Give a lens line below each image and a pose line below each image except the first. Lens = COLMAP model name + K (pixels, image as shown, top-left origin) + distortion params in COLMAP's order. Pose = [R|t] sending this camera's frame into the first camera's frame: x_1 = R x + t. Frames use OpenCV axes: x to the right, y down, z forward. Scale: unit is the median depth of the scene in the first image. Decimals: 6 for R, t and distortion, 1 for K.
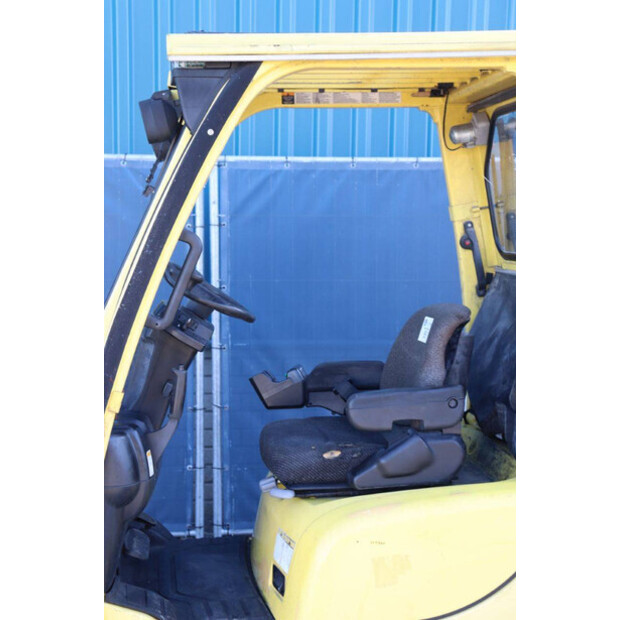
lens RADIAL K [[1063.4, 0, 310.0], [0, 1063.4, 310.0], [0, 0, 1]] dist [0.155355, 0.002161]
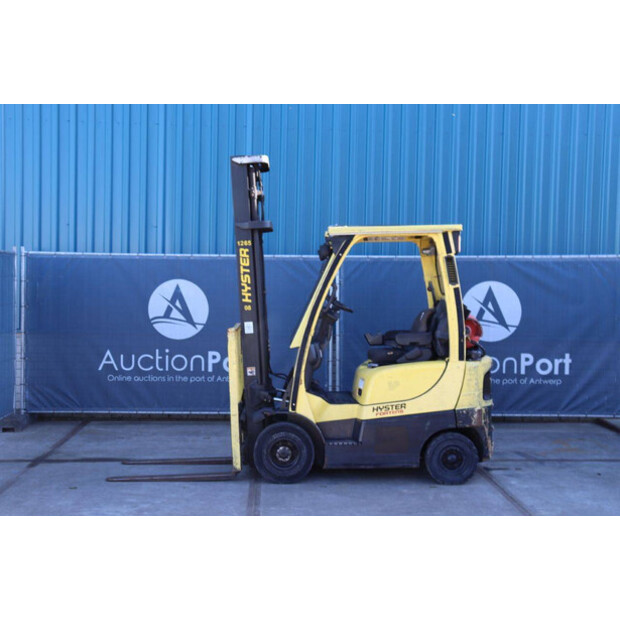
lens RADIAL K [[821.8, 0, 308.2], [0, 821.8, 296.5], [0, 0, 1]] dist [0.023942, 0.058656]
pose [[0.993634, 0.004388, -0.112574, 0.078737], [-0.012635, 0.997277, -0.072652, 0.125196], [0.111949, 0.073612, 0.990984, -1.250615]]
